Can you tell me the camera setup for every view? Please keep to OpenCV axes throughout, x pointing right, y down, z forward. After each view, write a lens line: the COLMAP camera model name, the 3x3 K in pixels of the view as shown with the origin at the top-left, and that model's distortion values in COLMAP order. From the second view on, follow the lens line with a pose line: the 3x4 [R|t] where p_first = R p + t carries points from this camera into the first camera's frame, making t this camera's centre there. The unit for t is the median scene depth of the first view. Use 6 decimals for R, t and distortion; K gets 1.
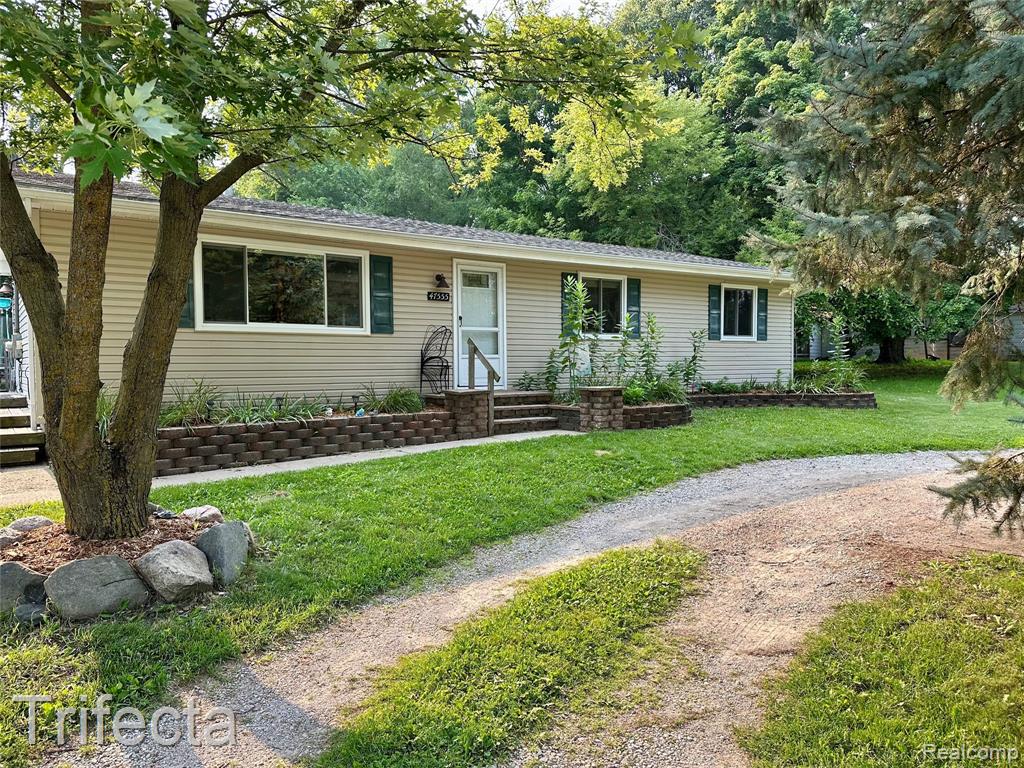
lens RADIAL K [[714.7, 0, 512.0], [0, 714.7, 384.0], [0, 0, 1]] dist [0.136853, -0.000907]
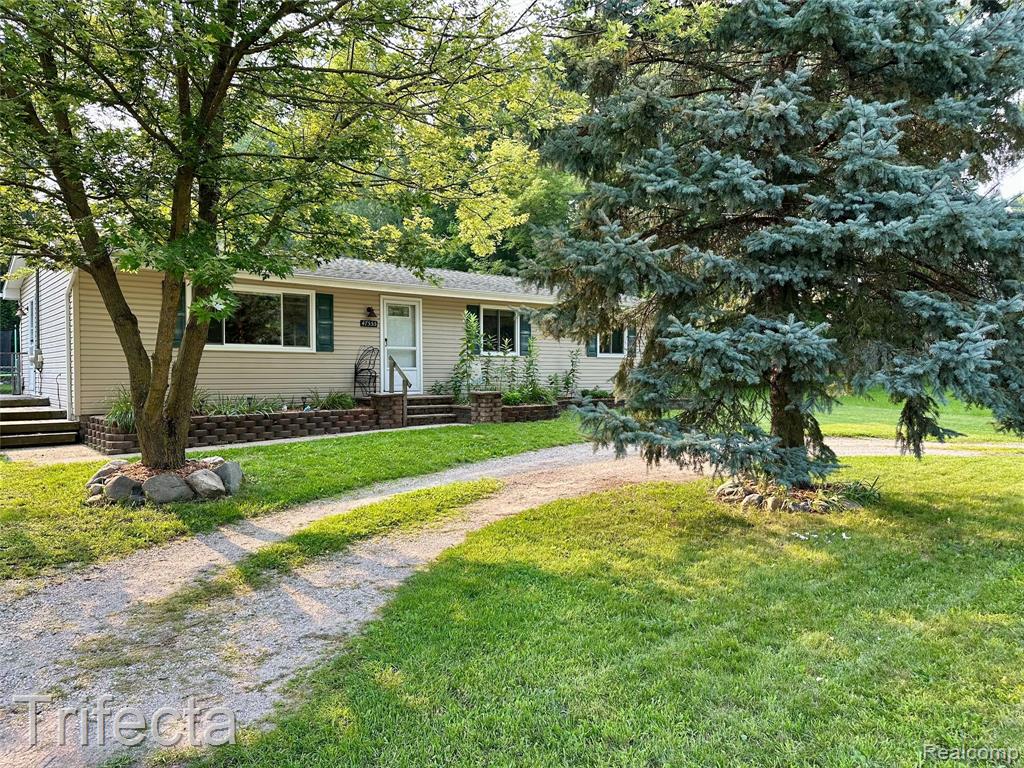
lens RADIAL K [[714.7, 0, 512.0], [0, 714.7, 384.0], [0, 0, 1]] dist [0.136853, -0.000907]
pose [[0.997915, 0.004191, 0.064403, 0.084158], [-0.003324, 0.999903, -0.013561, 0.007604], [-0.064454, 0.013318, 0.997832, -0.378552]]
